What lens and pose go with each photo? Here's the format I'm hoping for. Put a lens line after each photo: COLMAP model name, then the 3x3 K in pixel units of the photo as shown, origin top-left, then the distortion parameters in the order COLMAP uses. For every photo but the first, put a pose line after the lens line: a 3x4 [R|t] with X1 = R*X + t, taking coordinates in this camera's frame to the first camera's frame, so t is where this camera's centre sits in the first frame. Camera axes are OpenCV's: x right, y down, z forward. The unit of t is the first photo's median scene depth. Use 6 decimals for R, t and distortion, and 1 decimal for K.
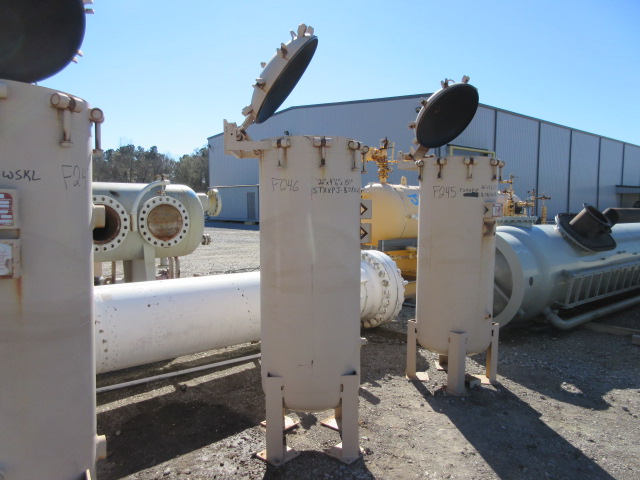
lens RADIAL K [[467.6, 0, 320.0], [0, 467.6, 240.0], [0, 0, 1]] dist [-0.009756, -0.003261]
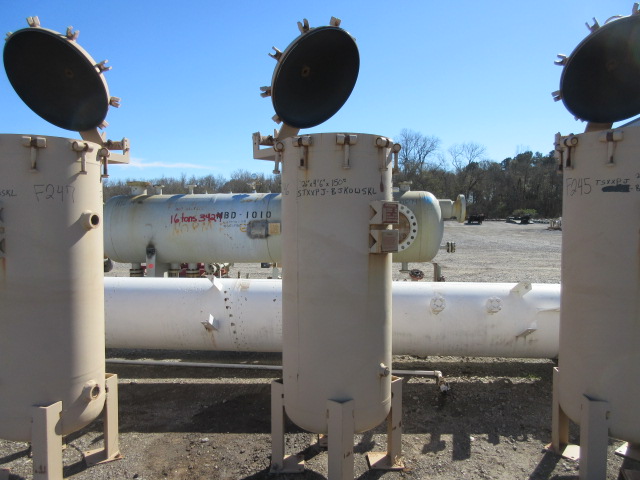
lens RADIAL K [[467.6, 0, 320.0], [0, 467.6, 240.0], [0, 0, 1]] dist [-0.009756, -0.003261]
pose [[0.704184, 0.029239, -0.709415, 0.492323], [-0.040347, 0.999185, 0.001133, -0.010872], [0.708870, 0.027825, 0.704790, 0.265179]]
